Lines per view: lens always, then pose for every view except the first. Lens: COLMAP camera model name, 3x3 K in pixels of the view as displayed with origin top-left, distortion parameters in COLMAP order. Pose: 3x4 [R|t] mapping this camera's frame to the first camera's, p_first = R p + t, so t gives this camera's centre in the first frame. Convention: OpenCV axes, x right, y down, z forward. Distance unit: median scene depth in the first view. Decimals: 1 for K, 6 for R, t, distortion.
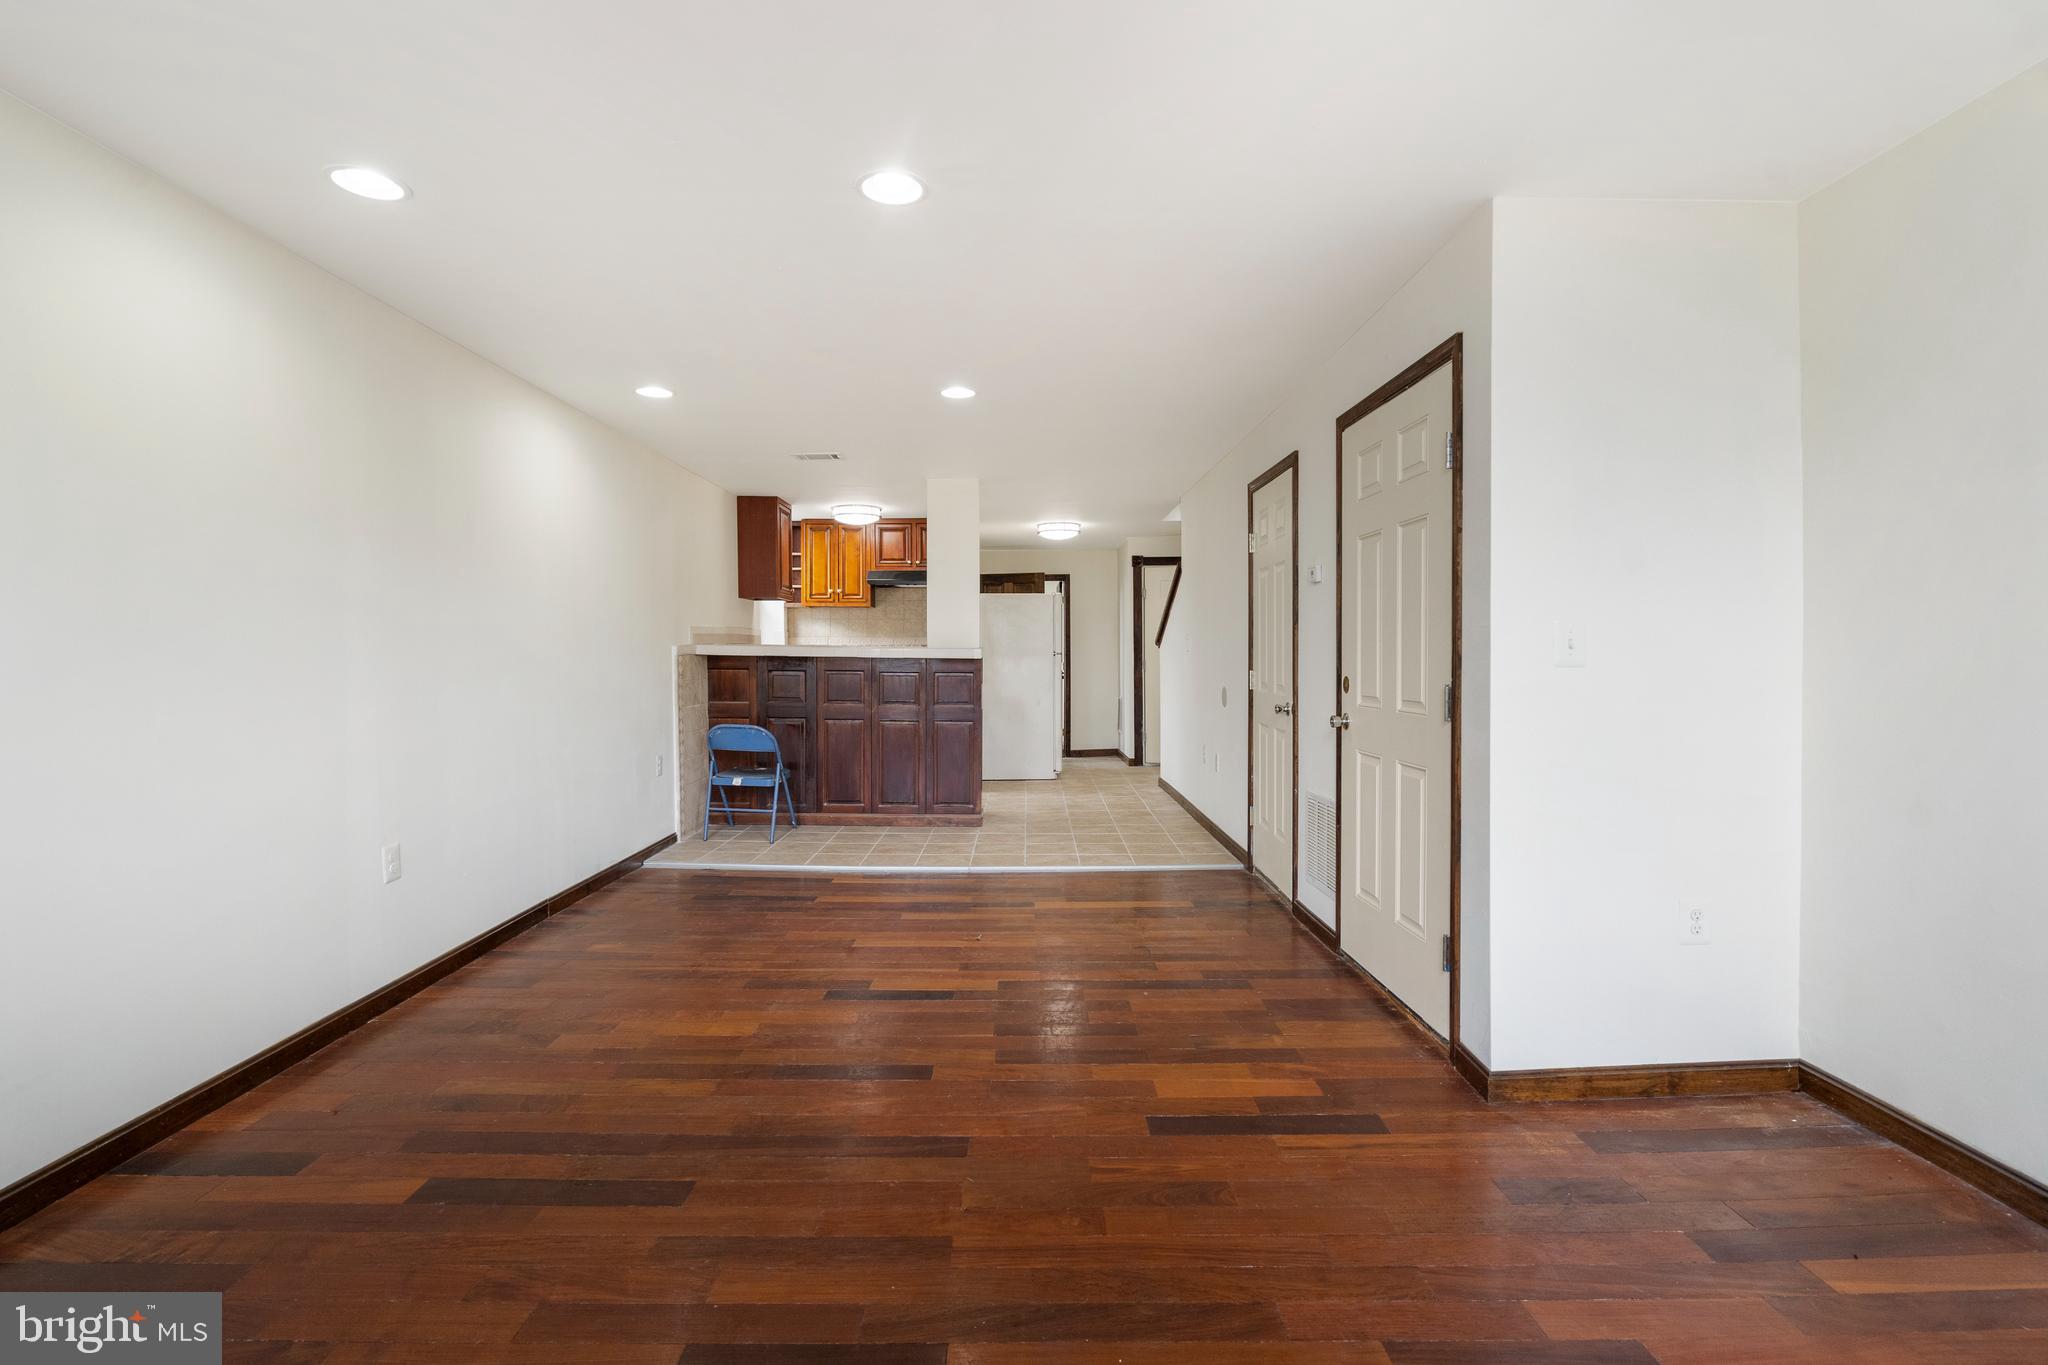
lens RADIAL K [[945.3, 0, 1024.1], [0, 945.3, 674.4], [0, 0, 1]] dist [-0.000778, 0.000708]
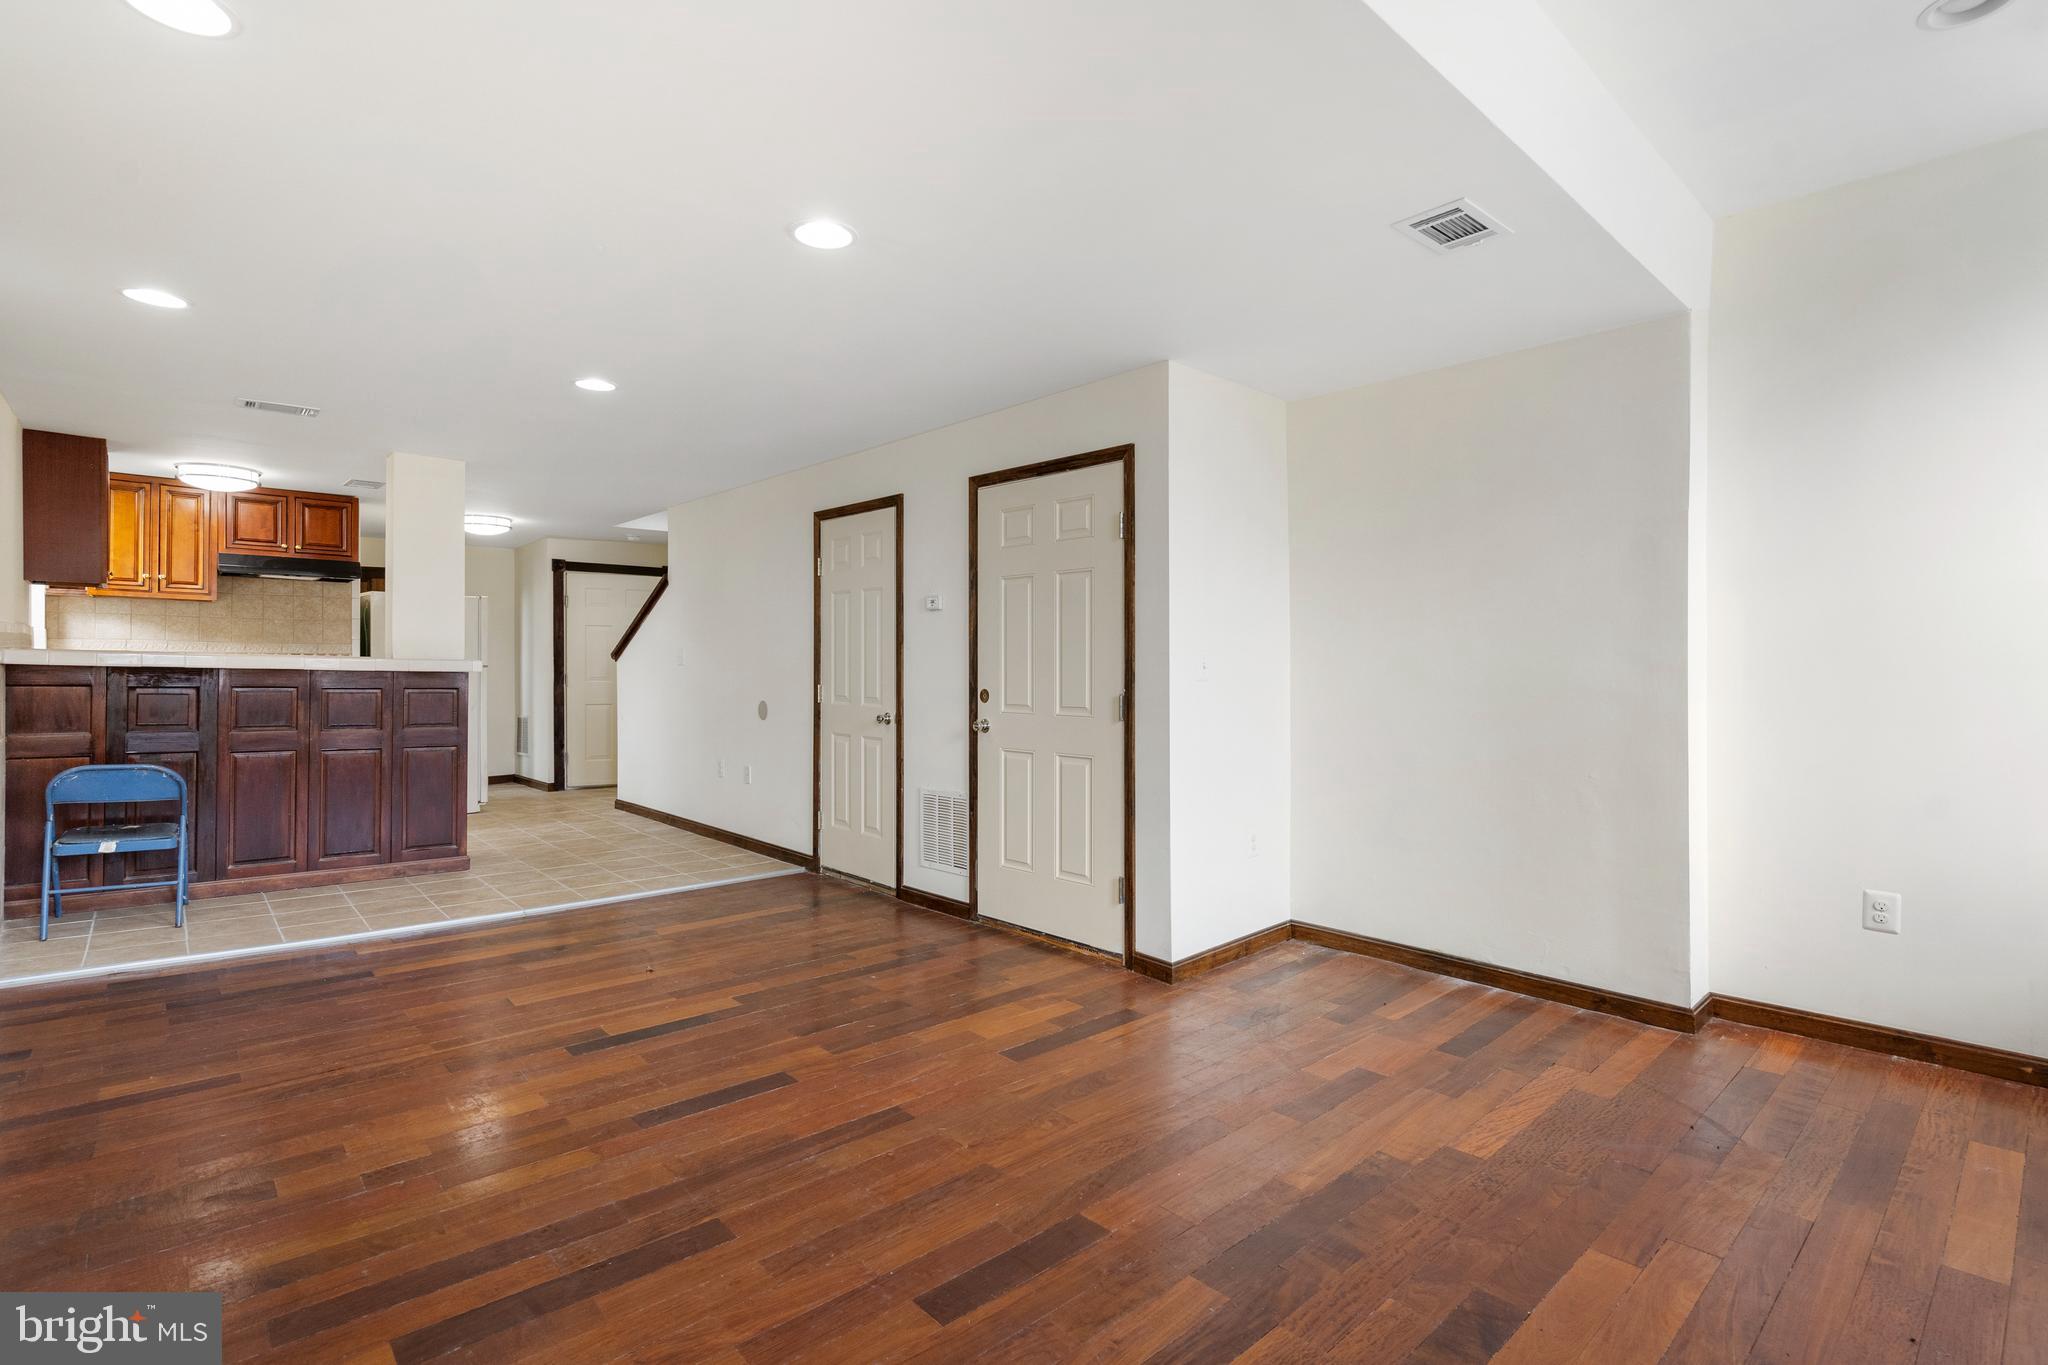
lens RADIAL K [[968.4, 0, 1023.3], [0, 968.4, 669.5], [0, 0, 1]] dist [-0.000844, 0.001123]
pose [[0.748869, 0.006076, 0.662690, -0.317489], [0.006645, 0.999839, -0.016677, -0.001389], [-0.662684, 0.016892, 0.748708, 0.018846]]
